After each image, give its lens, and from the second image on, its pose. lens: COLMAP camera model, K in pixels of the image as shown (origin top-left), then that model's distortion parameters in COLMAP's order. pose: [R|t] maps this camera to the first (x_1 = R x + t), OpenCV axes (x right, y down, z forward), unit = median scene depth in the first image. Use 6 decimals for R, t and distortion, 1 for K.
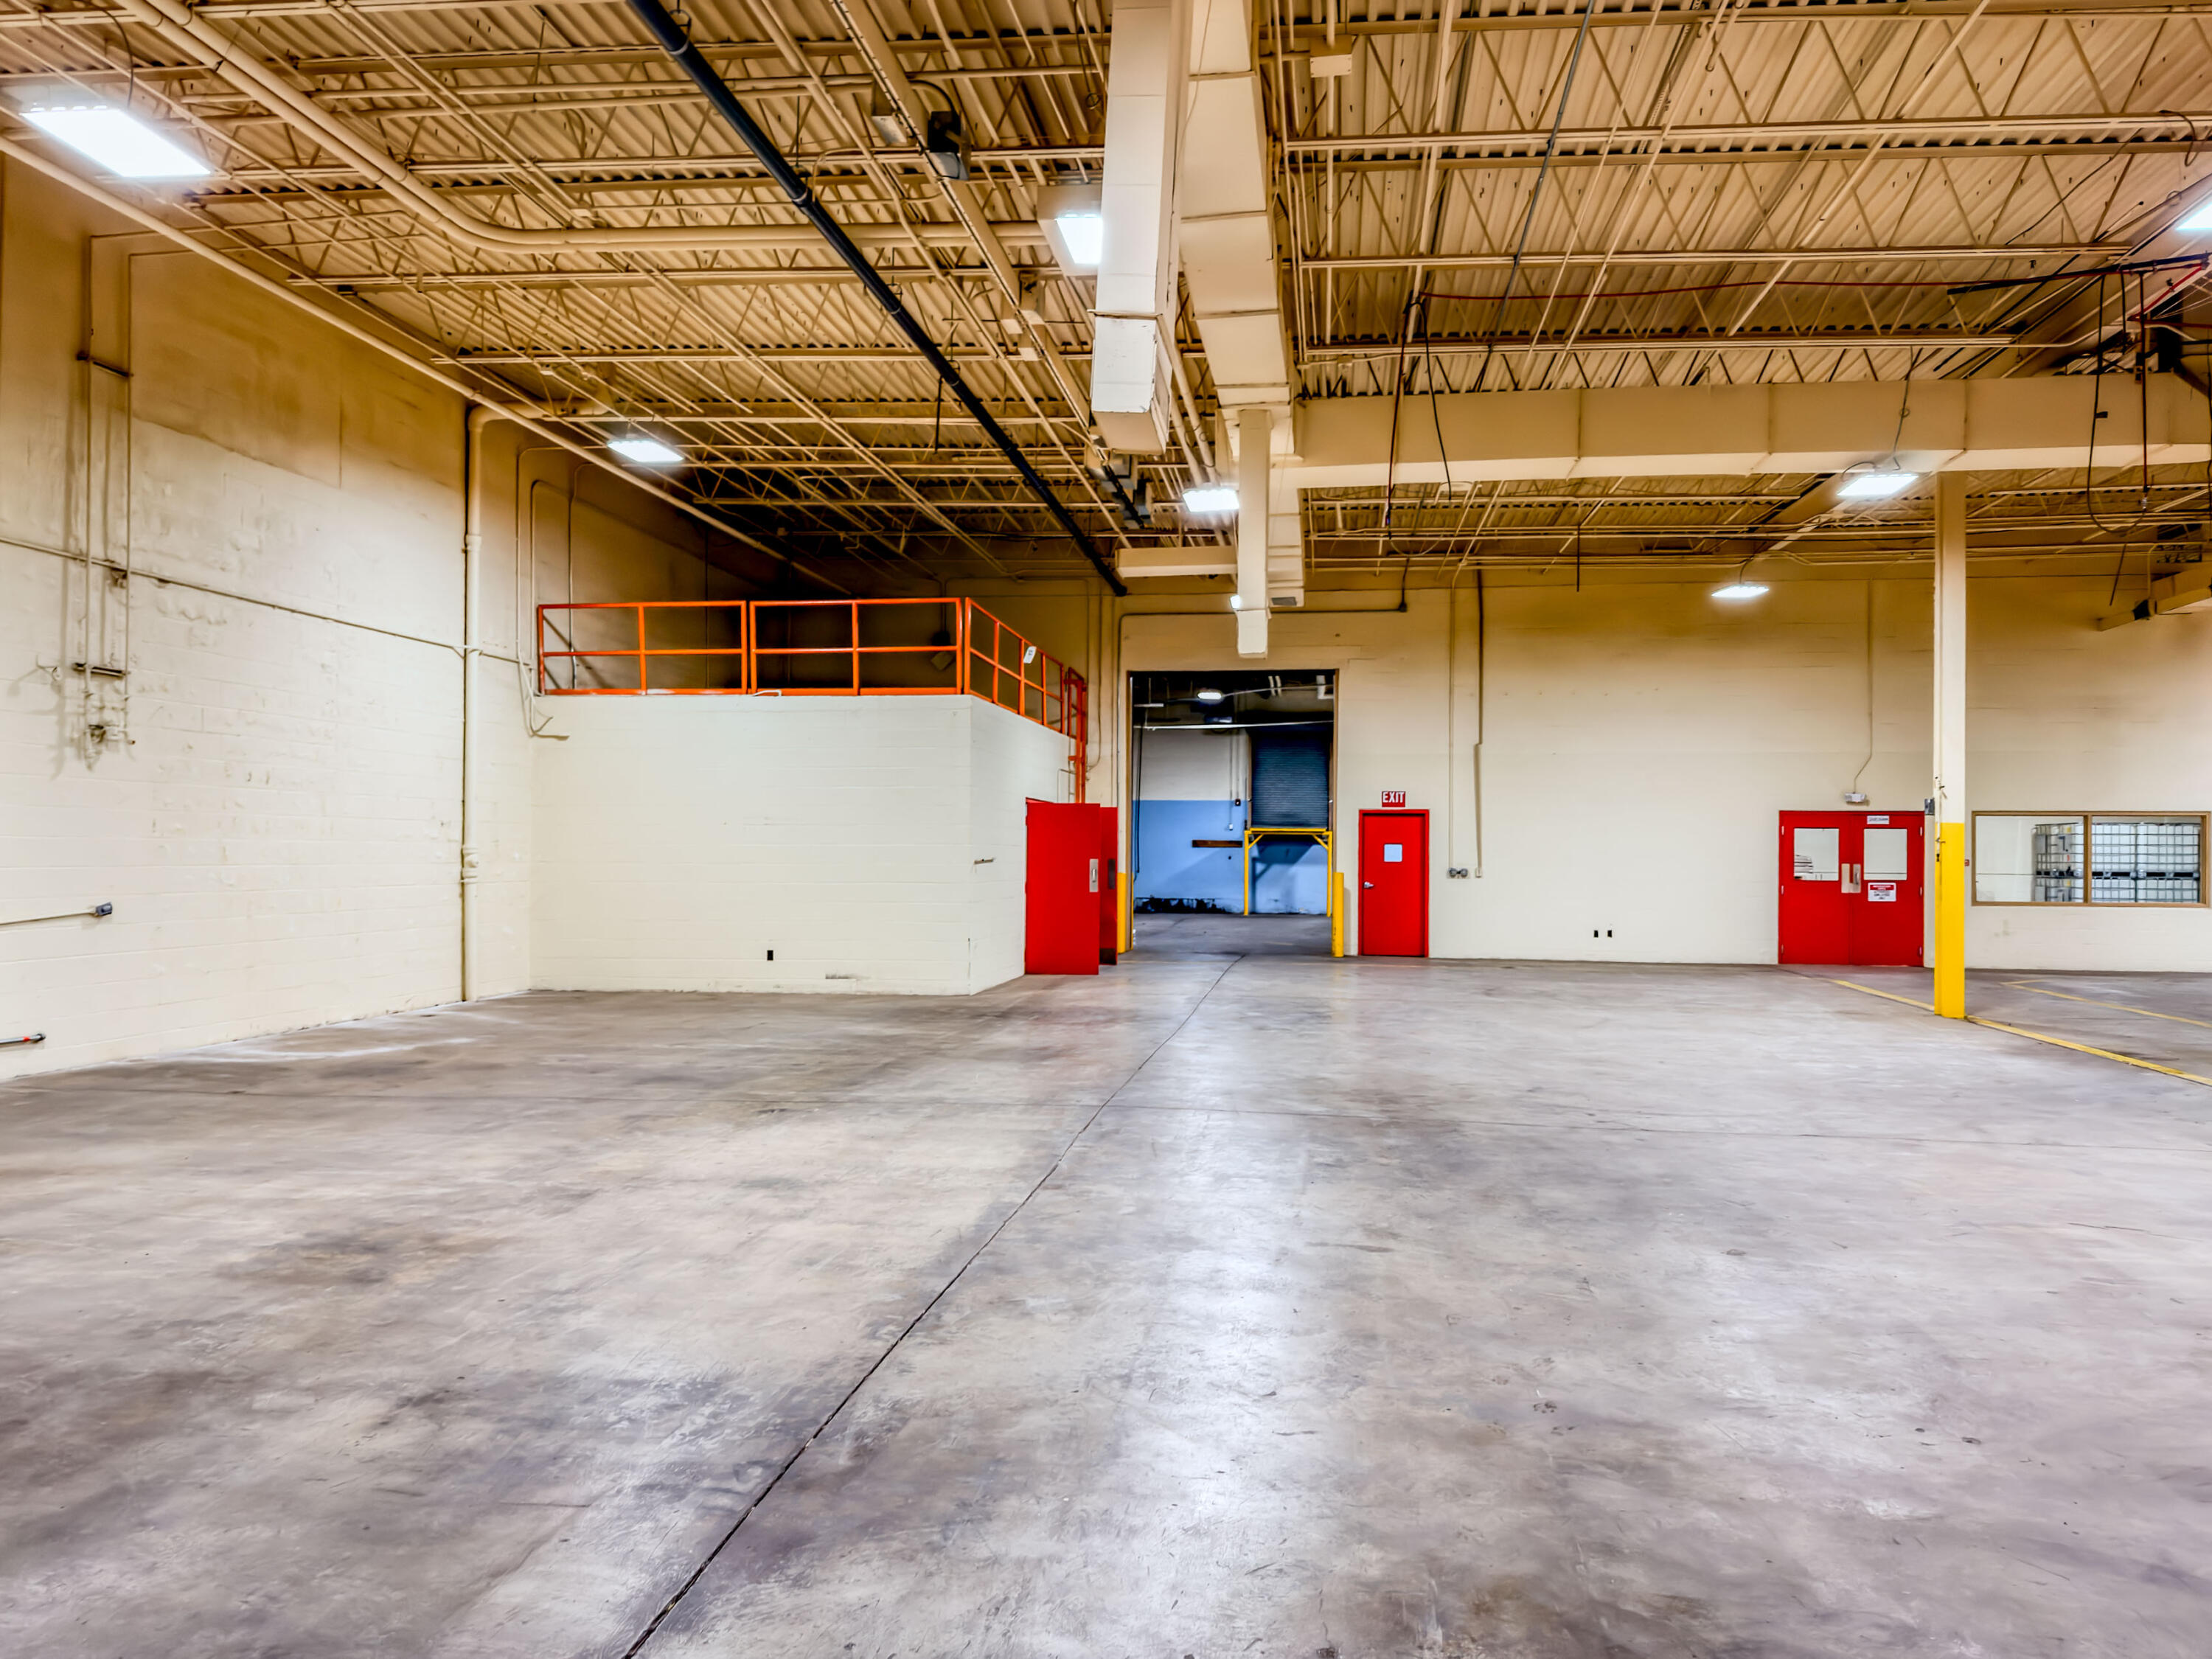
lens RADIAL K [[1492.2, 0, 1093.1], [0, 1492.2, 848.0], [0, 0, 1]] dist [-0.020522, -0.005005]
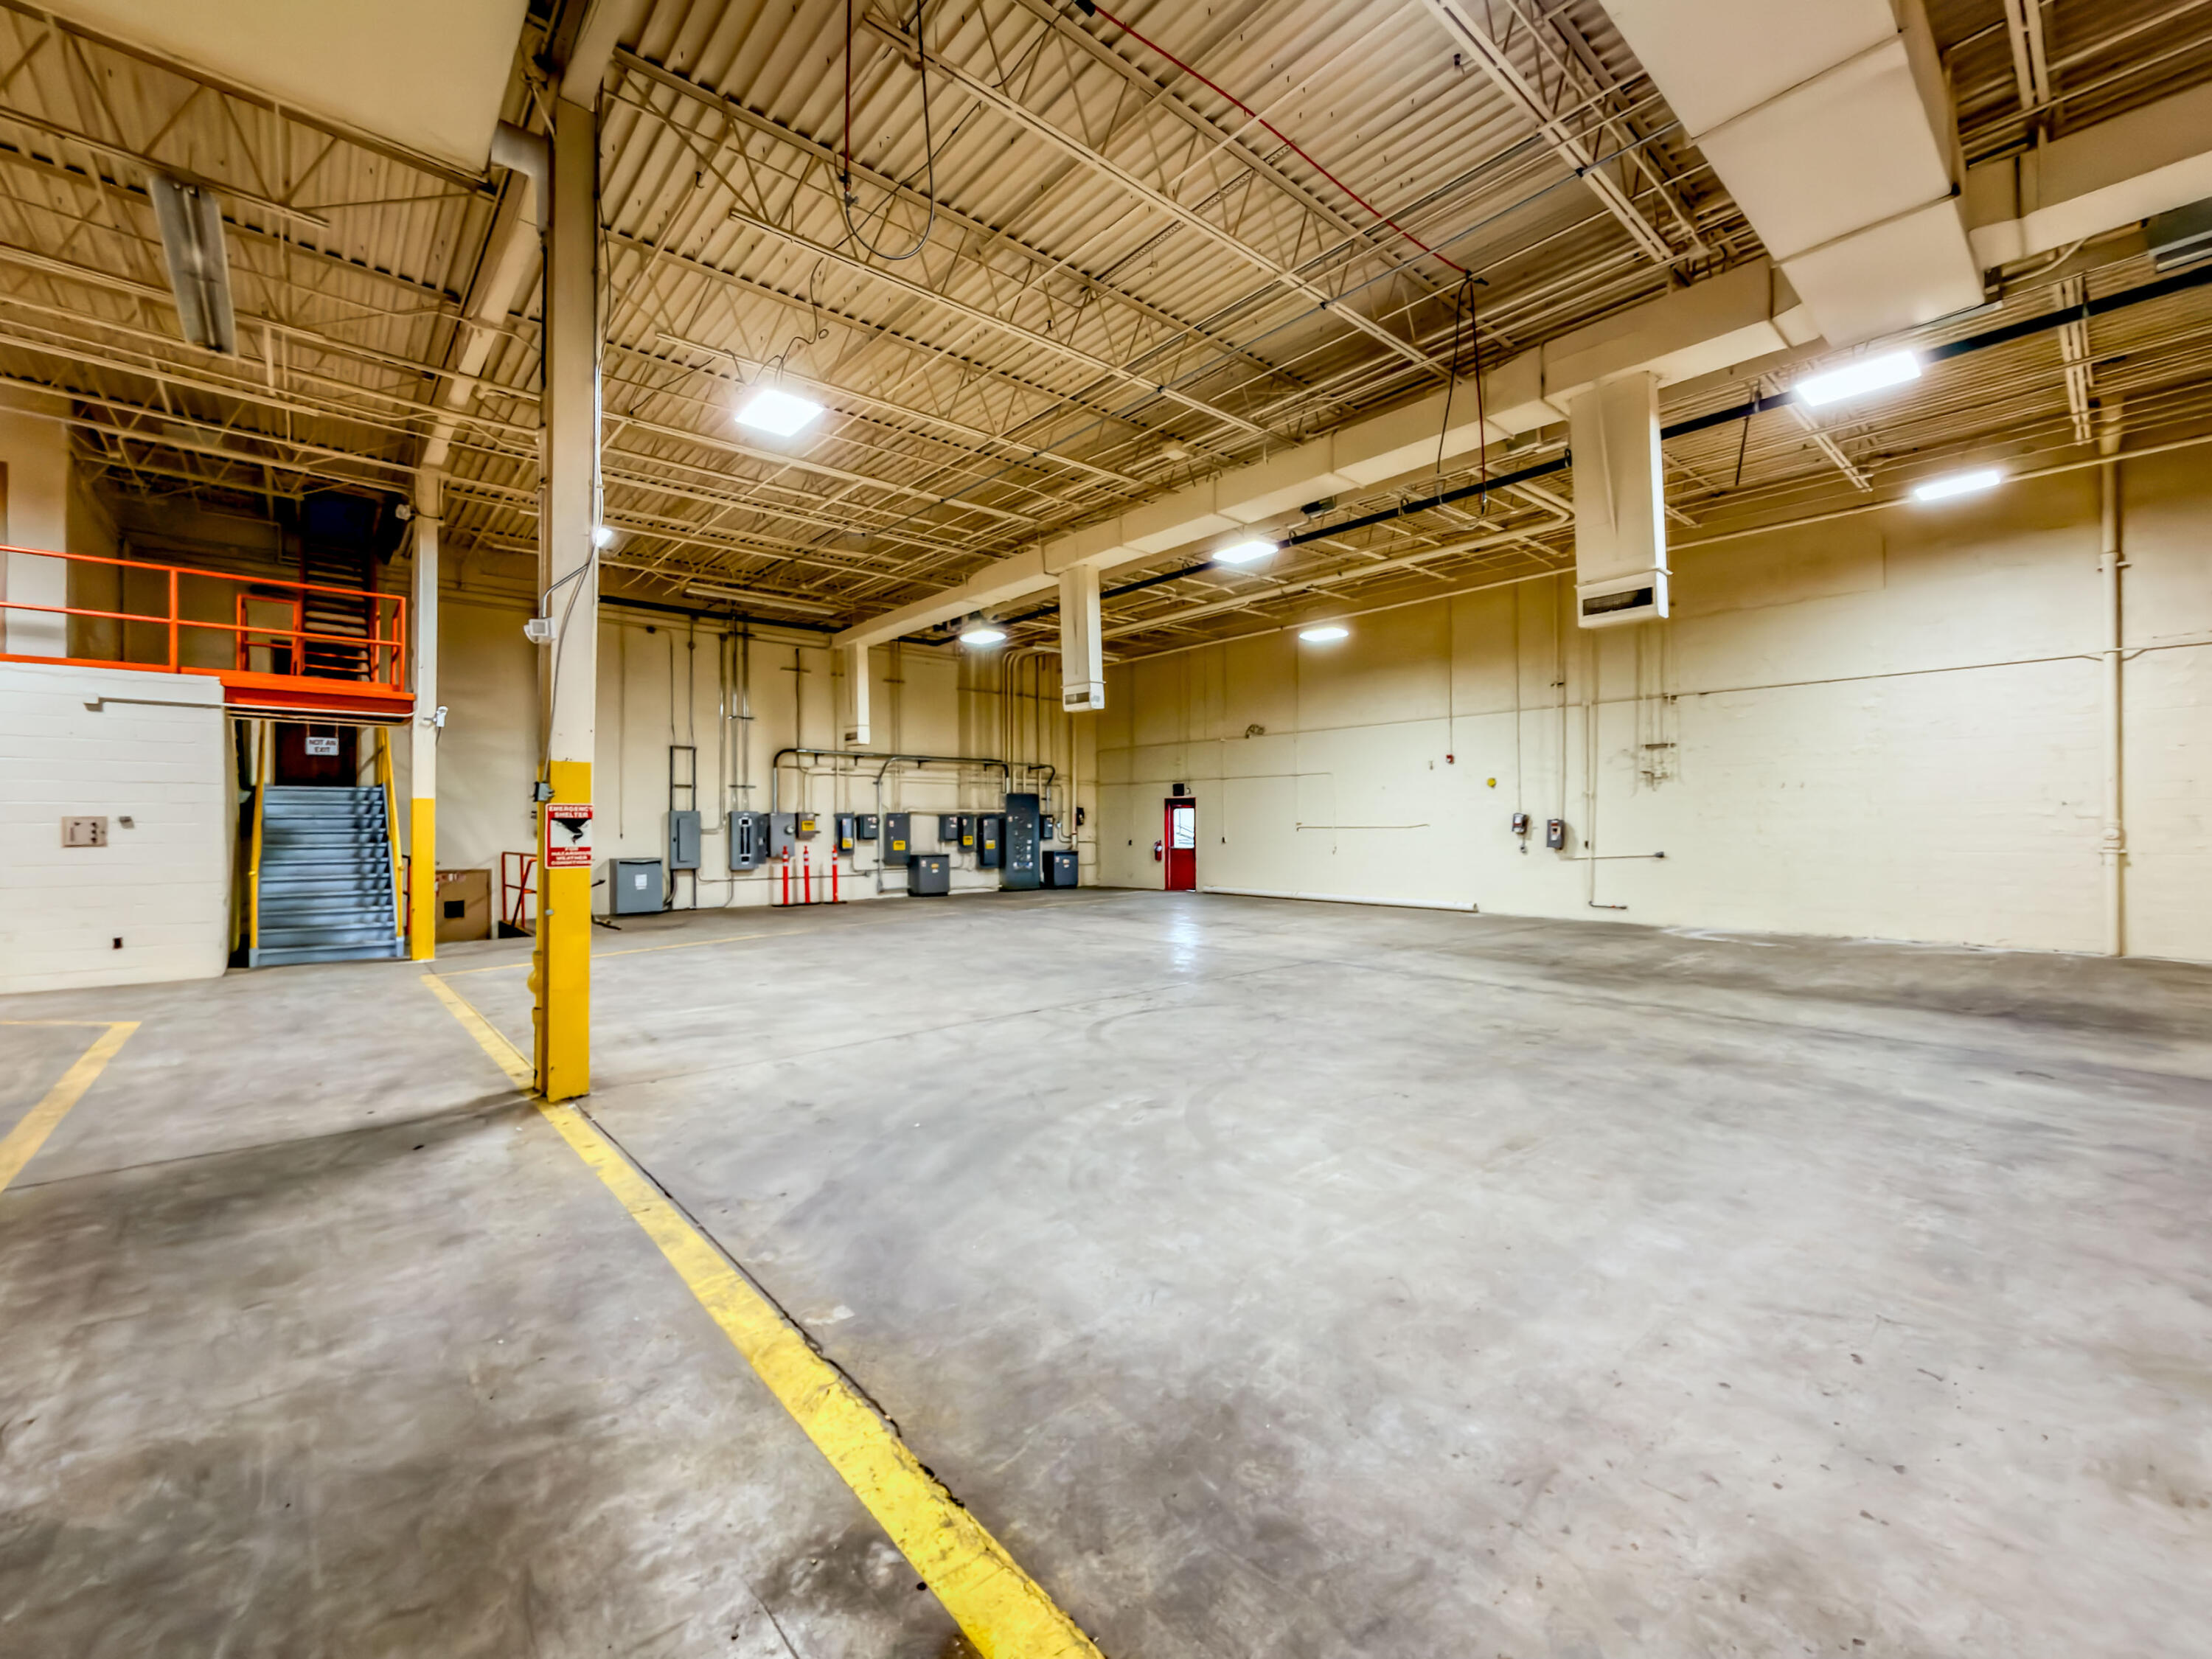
lens RADIAL K [[914.7, 0, 1085.8], [0, 914.7, 819.6], [0, 0, 1]] dist [-0.001077, 0.000048]
pose [[-0.654763, -0.016458, -0.755655, 3.096453], [-0.003039, 0.999812, -0.019142, 0.060029], [0.755828, -0.010237, -0.654690, 4.233419]]
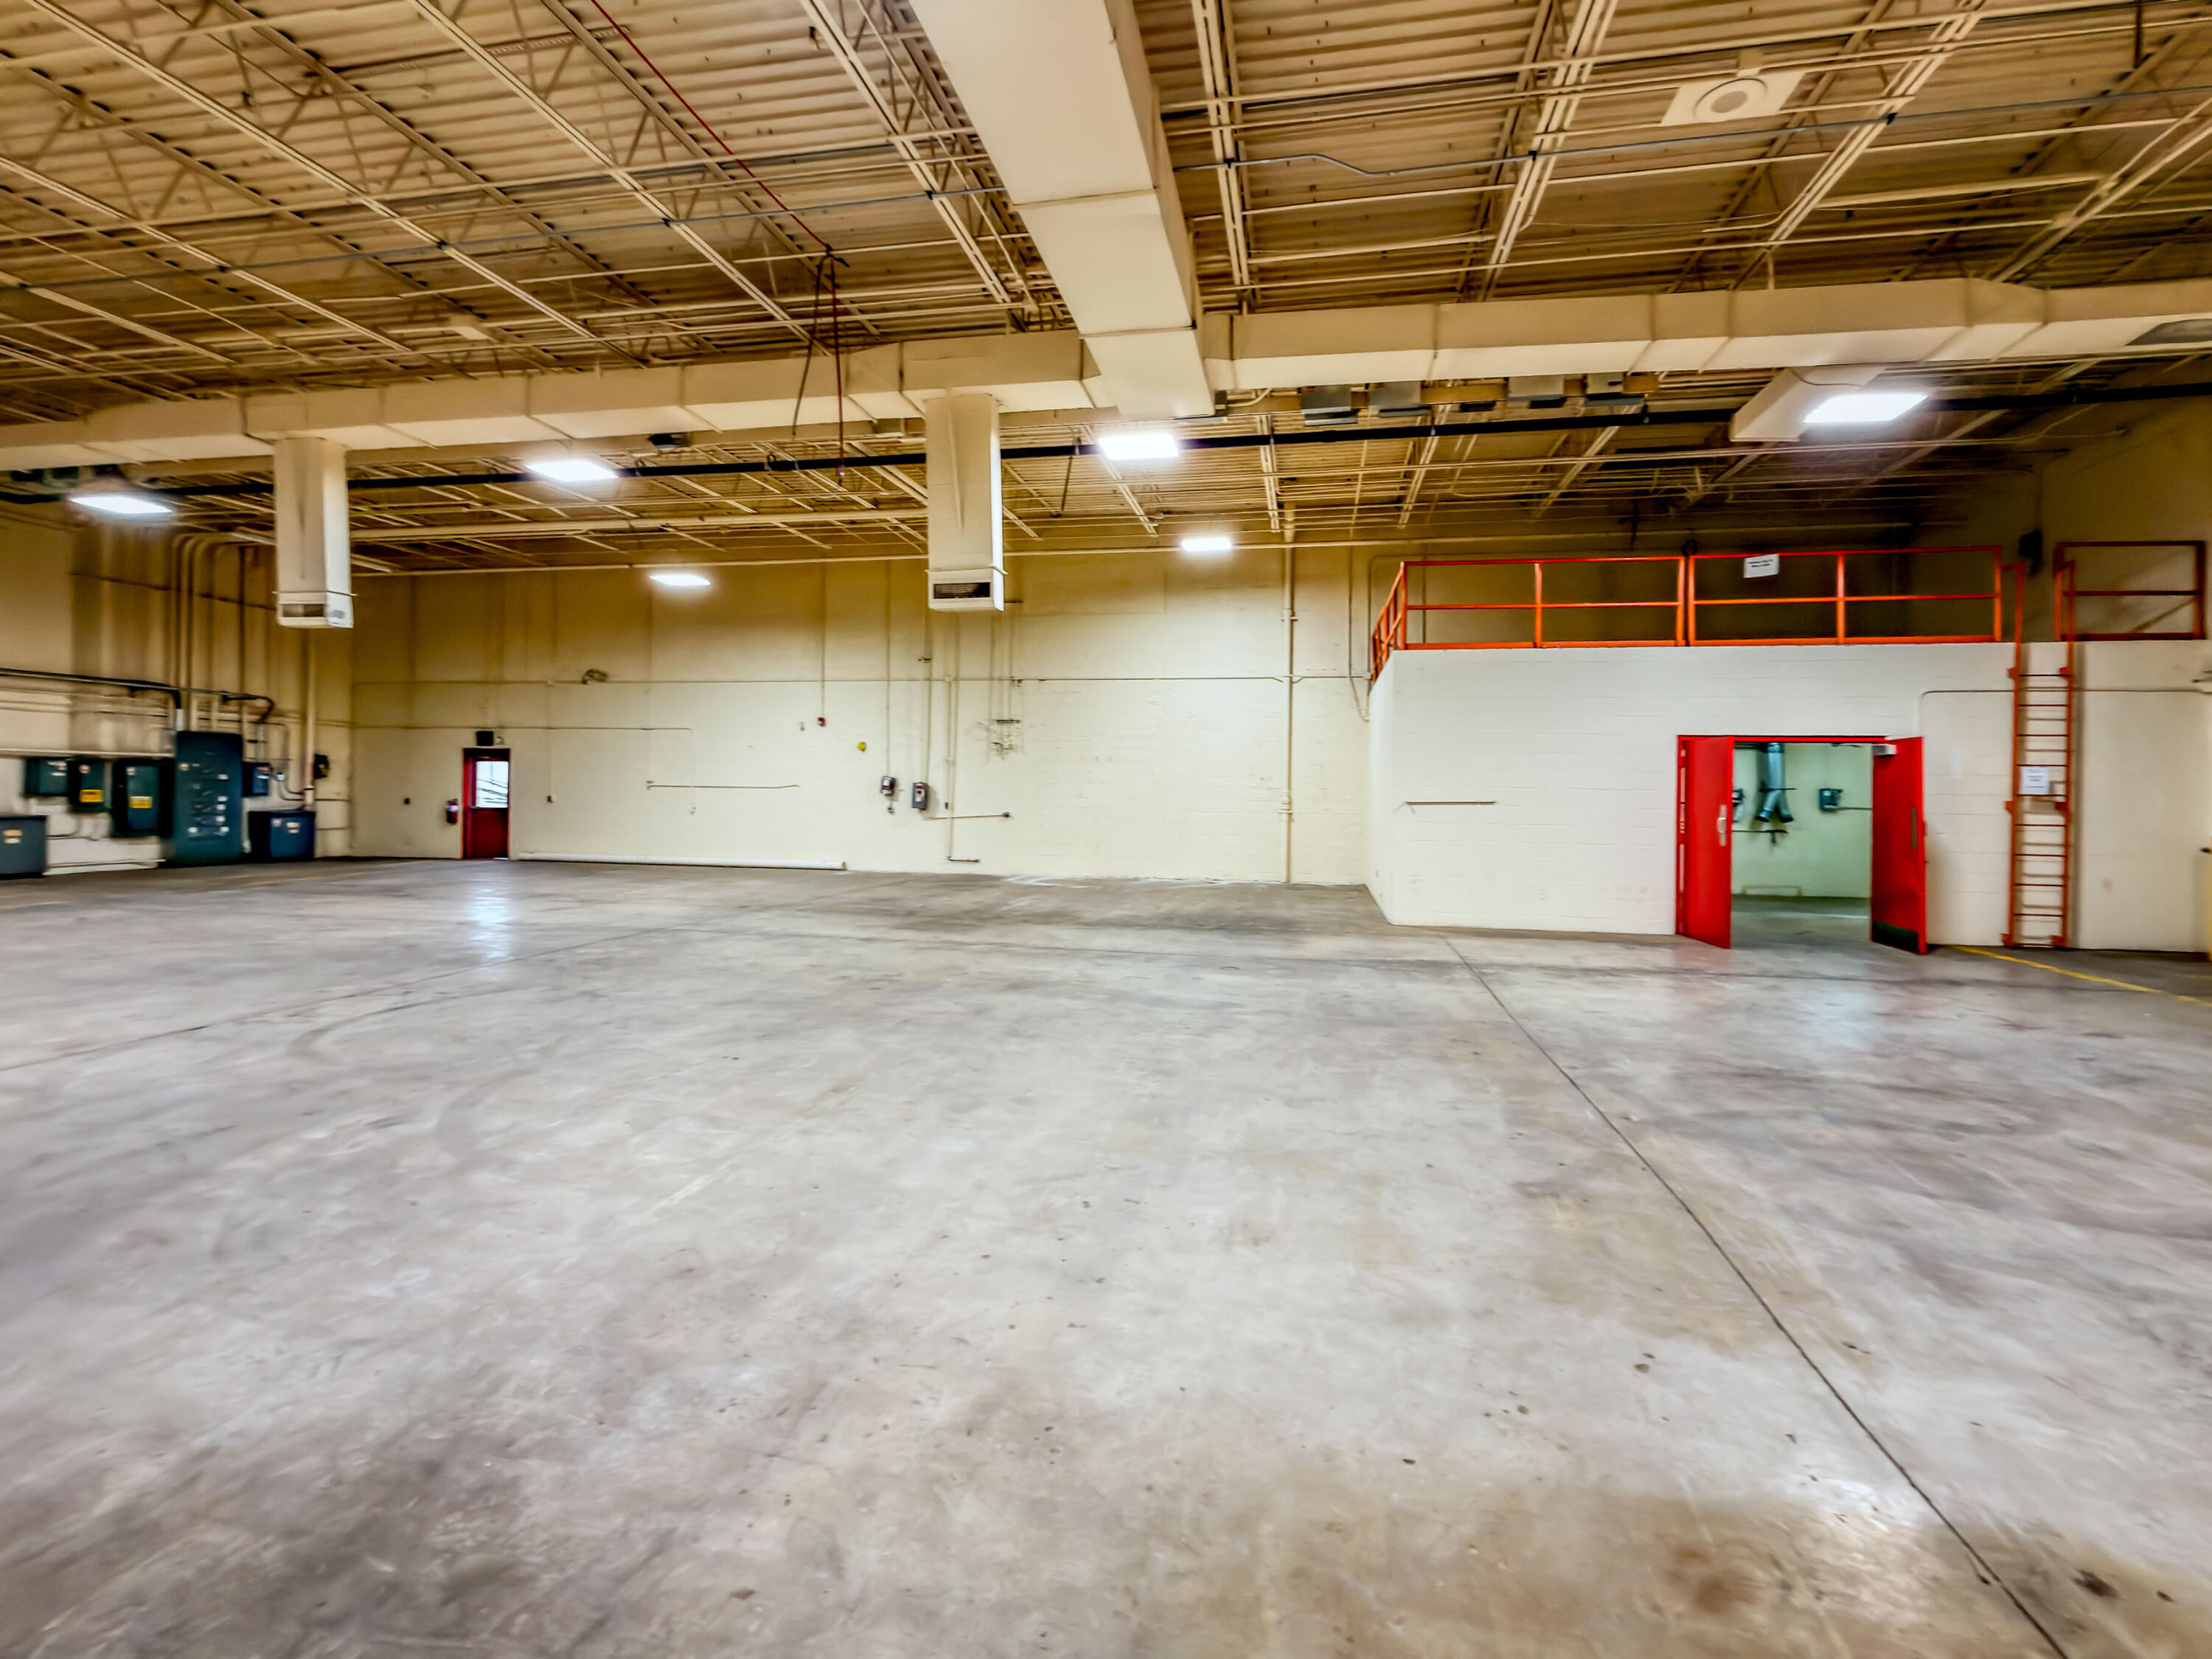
lens RADIAL K [[914.7, 0, 1123.4], [0, 914.7, 788.7], [0, 0, 1]] dist [-0.001077, 0.000048]
pose [[-0.047698, -0.016220, -0.998730, 3.008540], [-0.008218, 0.999841, -0.015845, 0.075378], [0.998828, 0.007452, -0.047824, 4.491866]]
